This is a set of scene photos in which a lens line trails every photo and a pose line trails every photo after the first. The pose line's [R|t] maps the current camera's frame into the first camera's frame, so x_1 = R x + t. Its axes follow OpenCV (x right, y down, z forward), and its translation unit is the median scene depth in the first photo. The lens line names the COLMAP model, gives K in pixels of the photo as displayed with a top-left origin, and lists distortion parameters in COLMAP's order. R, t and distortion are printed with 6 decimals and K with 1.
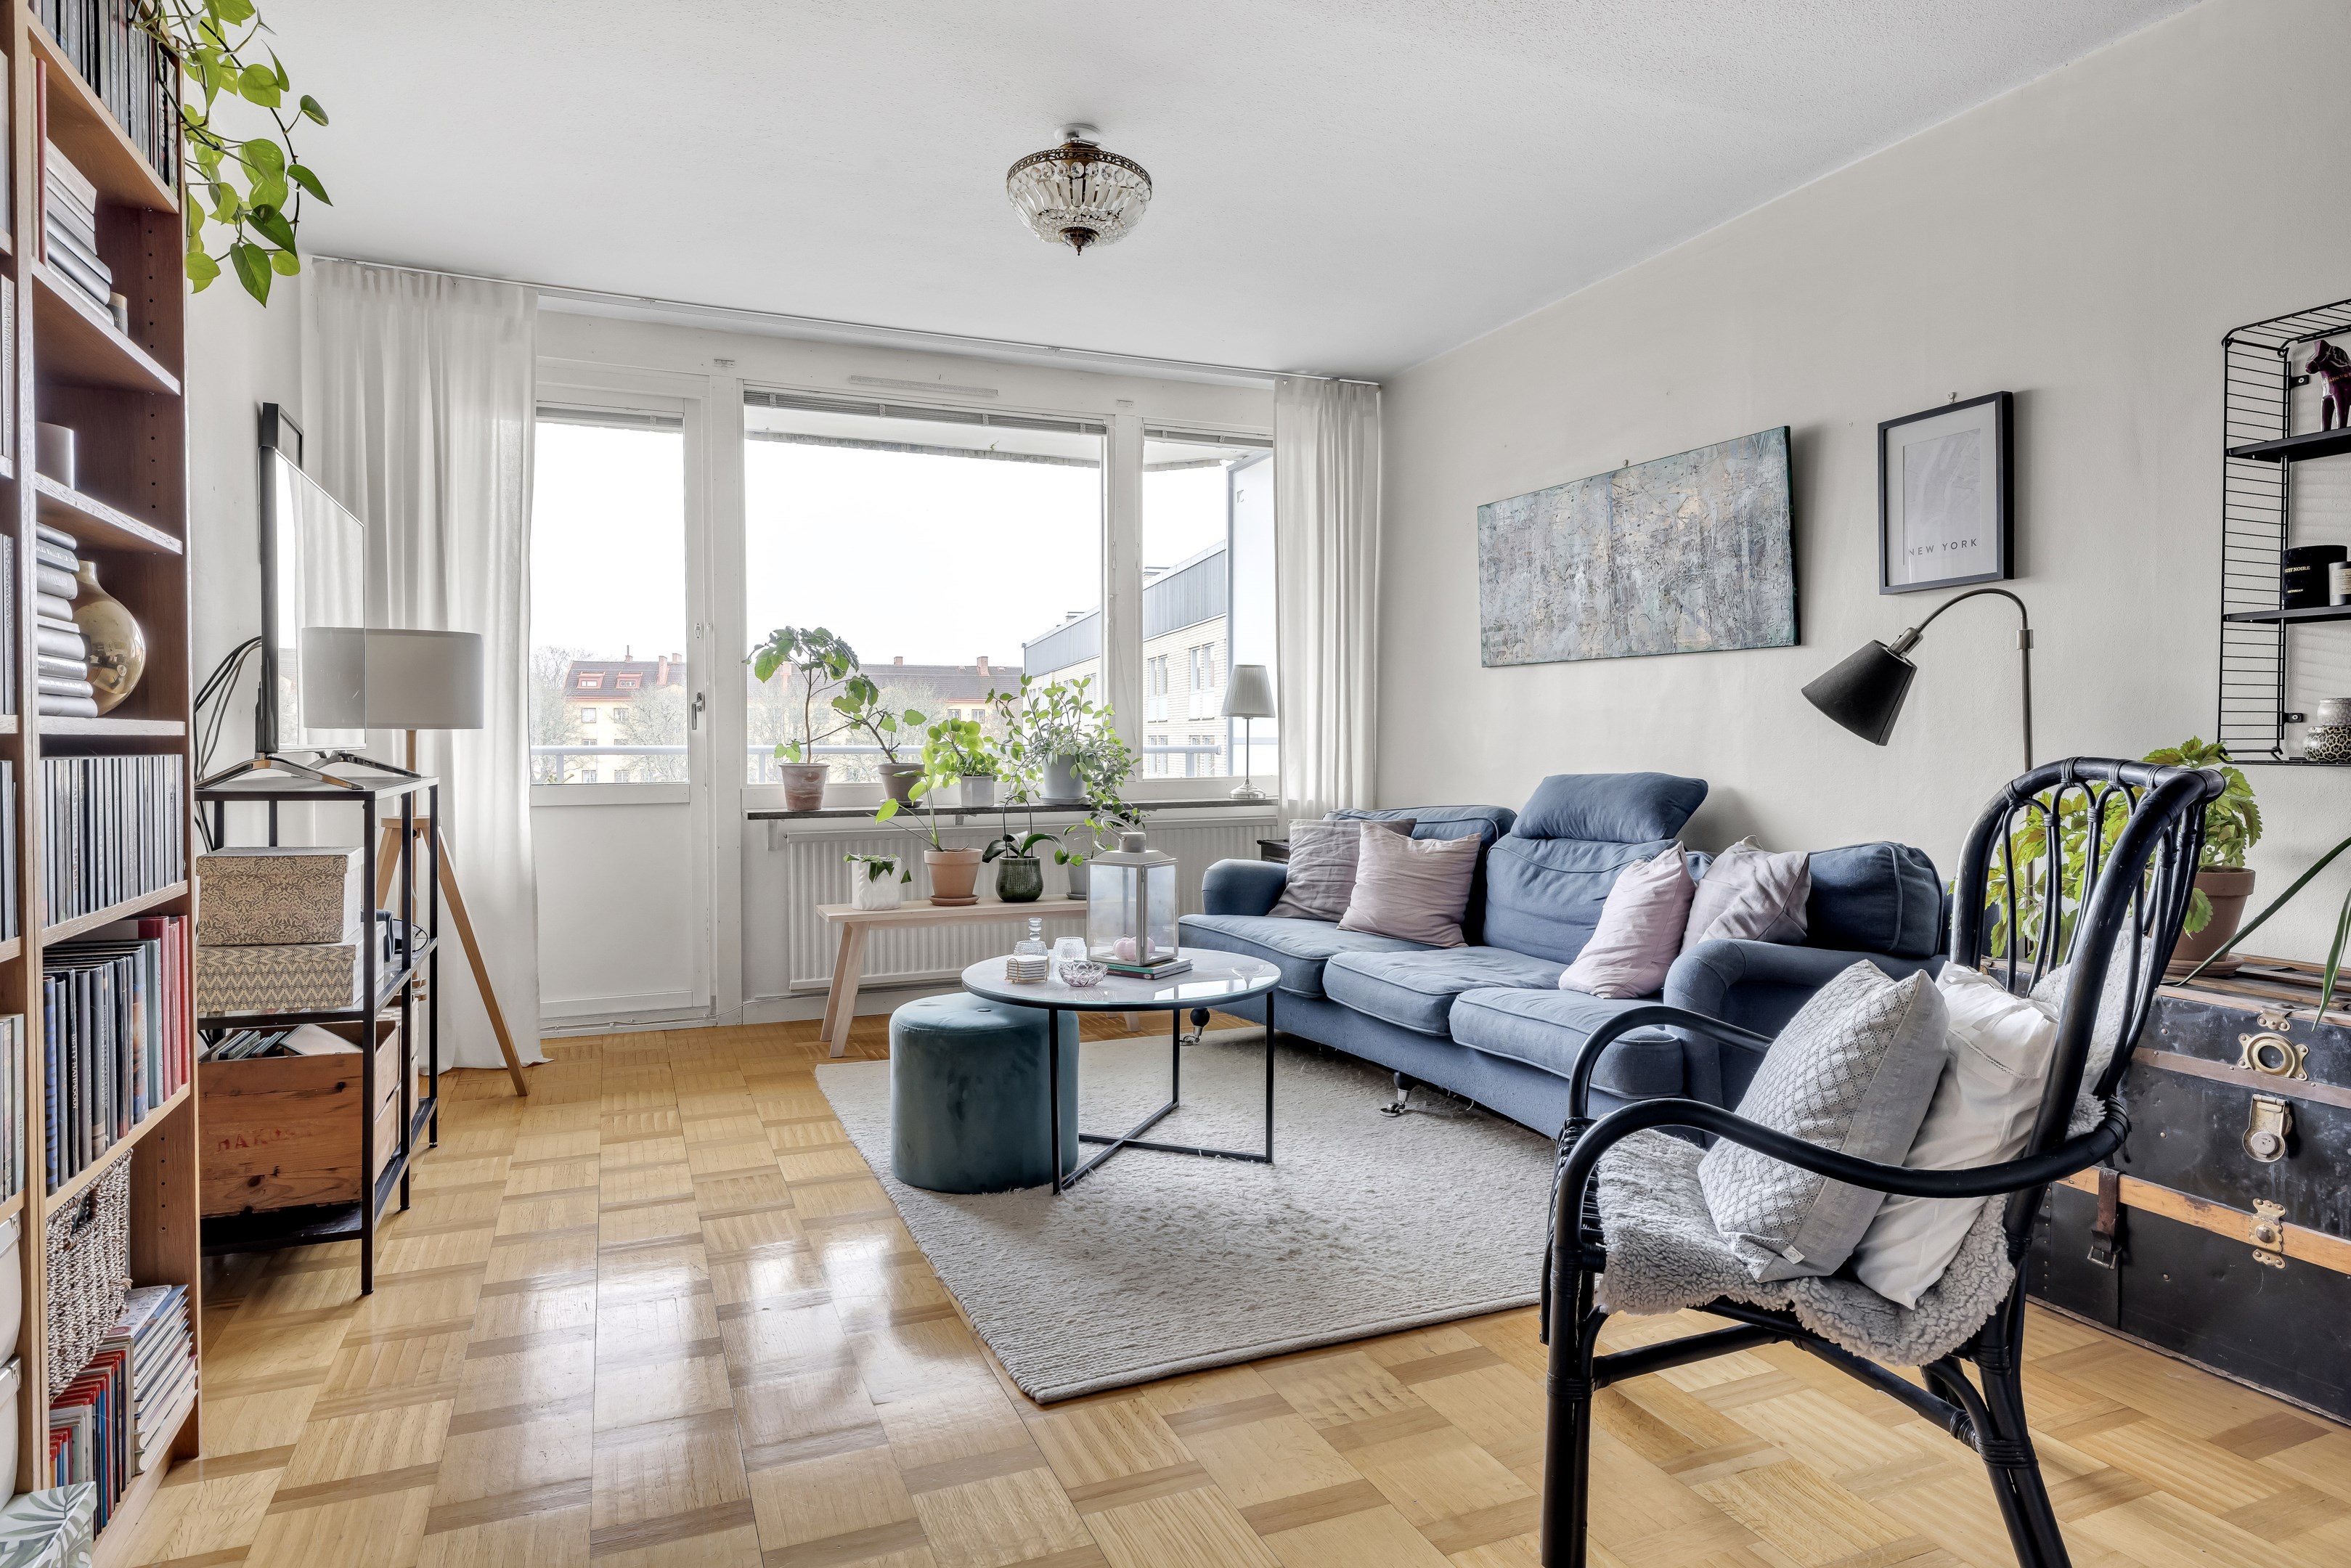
lens RADIAL K [[1349.5, 0, 1176.6], [0, 1349.5, 772.3], [0, 0, 1]] dist [0.004050, 0.000311]
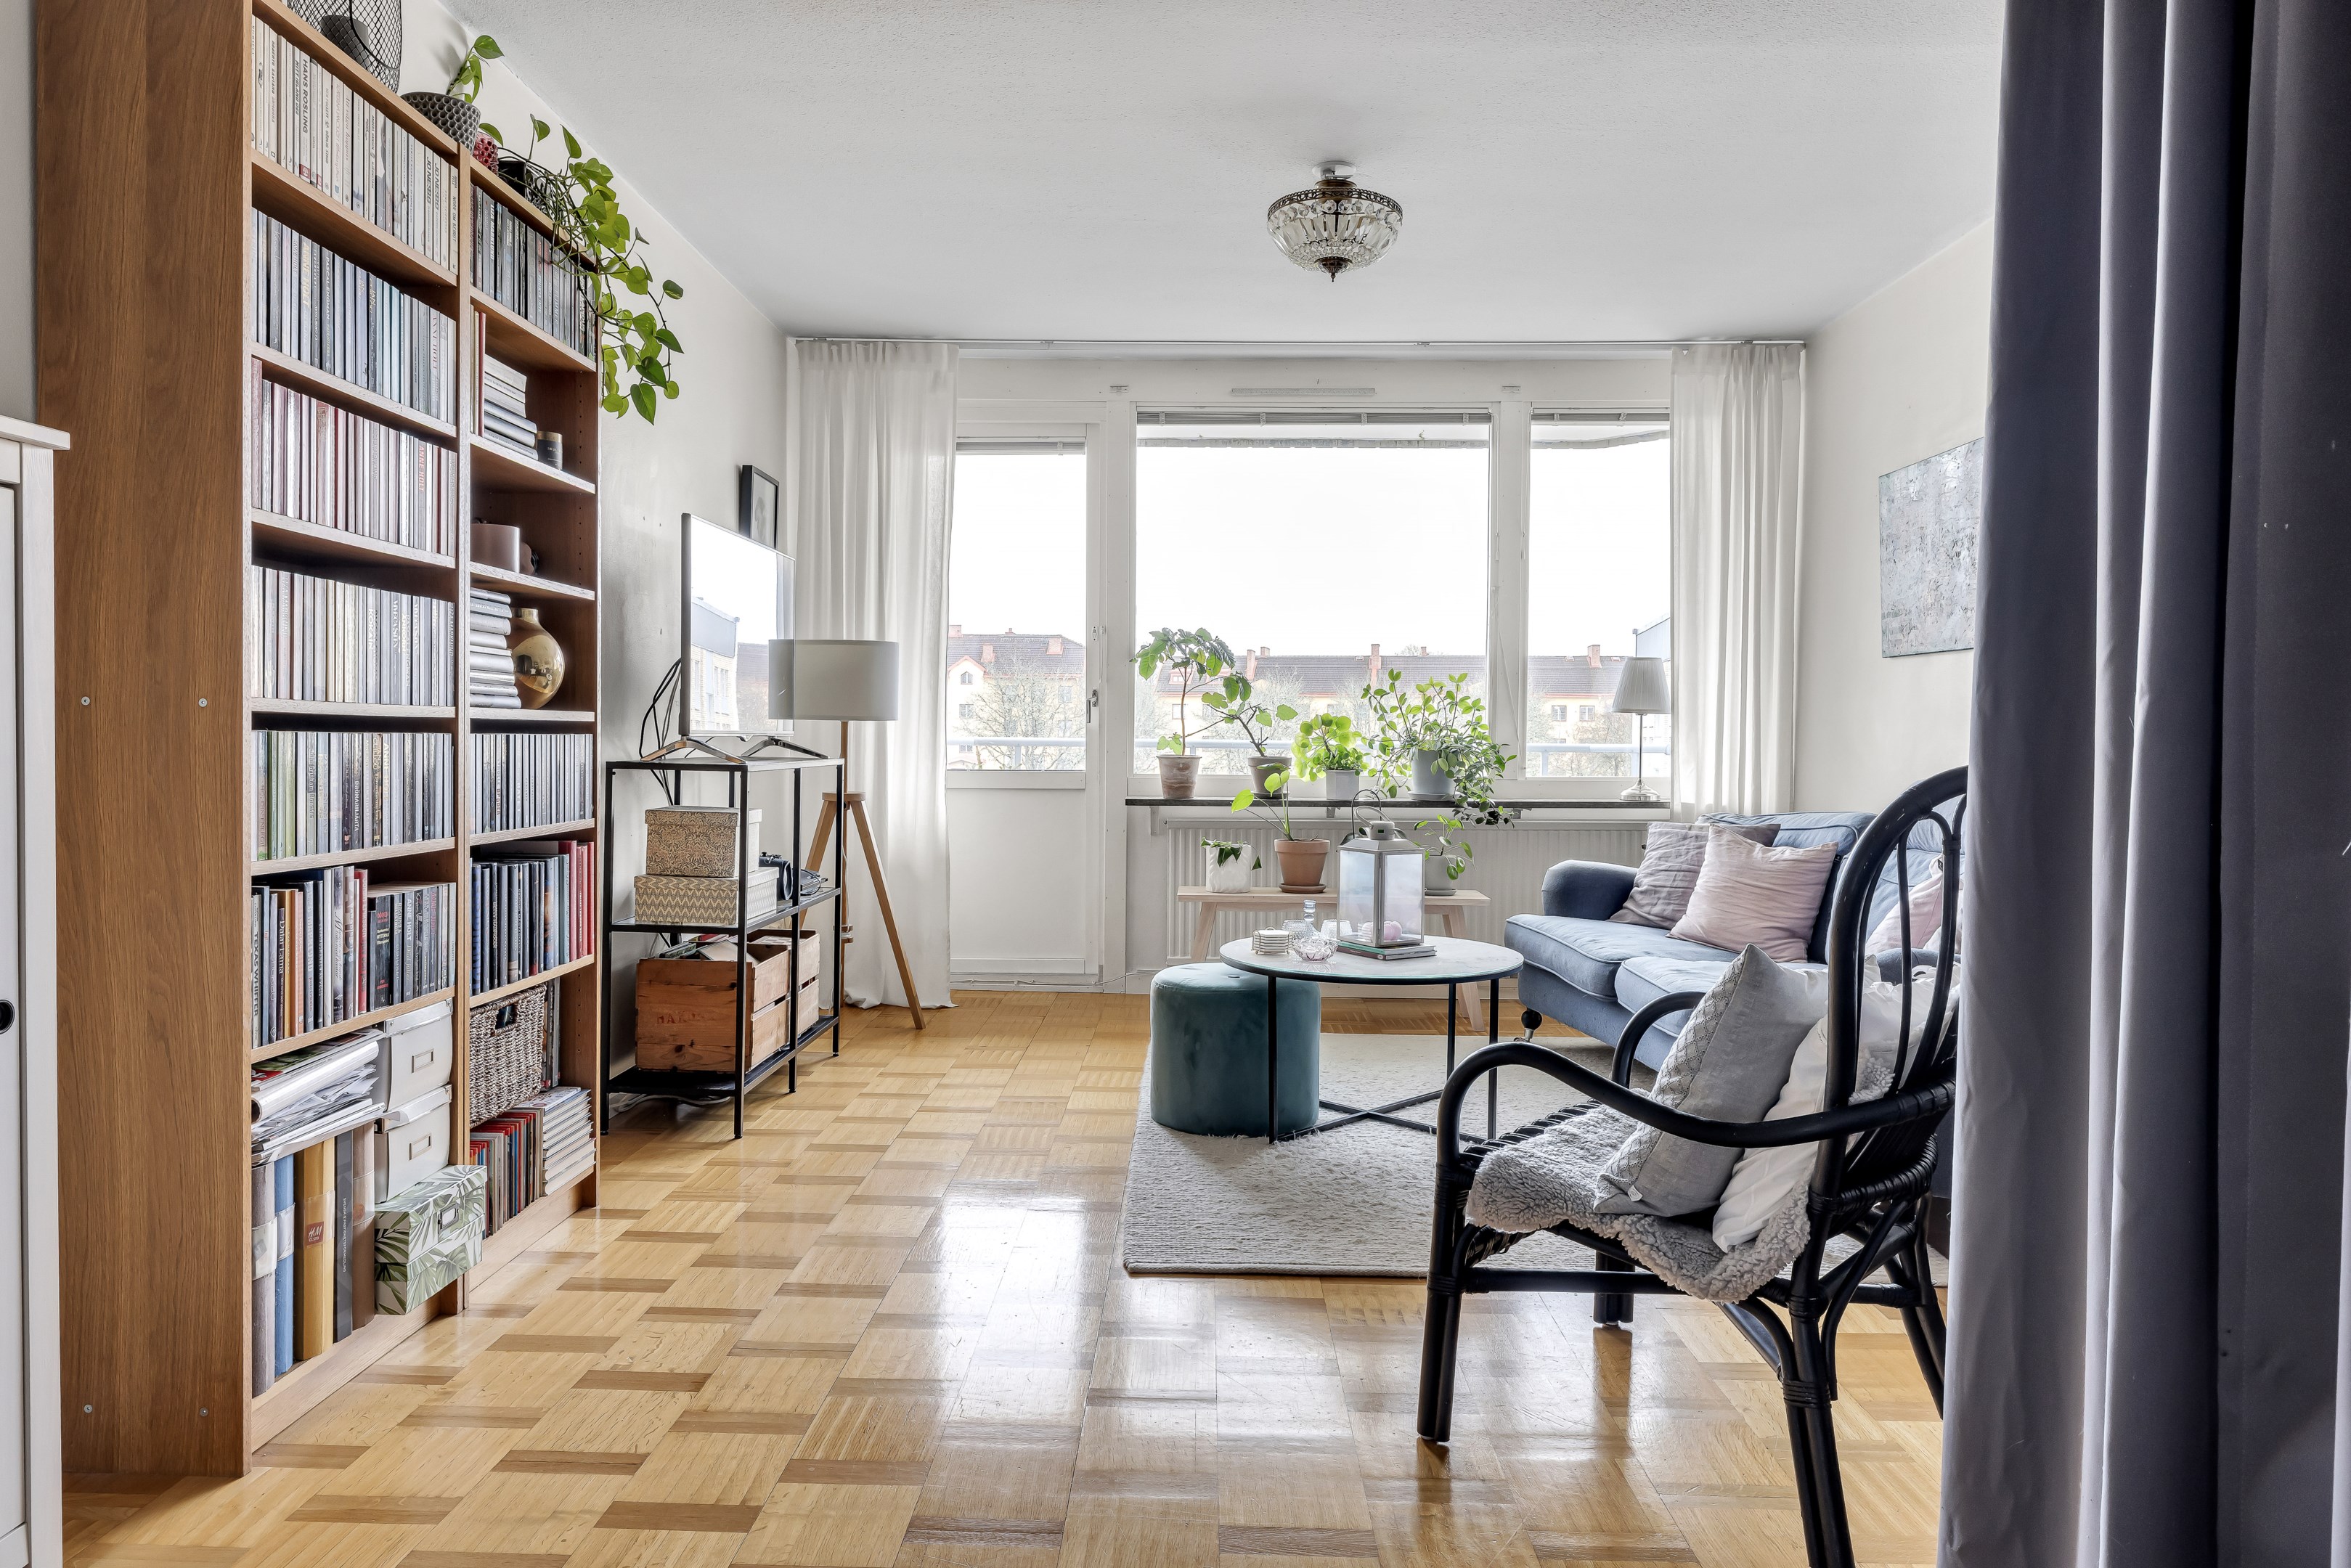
lens RADIAL K [[1533.7, 0, 1175.5], [0, 1533.7, 784.0], [0, 0, 1]] dist [-0.001408, 0.000279]
pose [[0.909228, 0.022190, -0.415706, 0.280011], [-0.020270, 0.999754, 0.009031, 0.006870], [0.415804, 0.000215, 0.909454, -0.136703]]
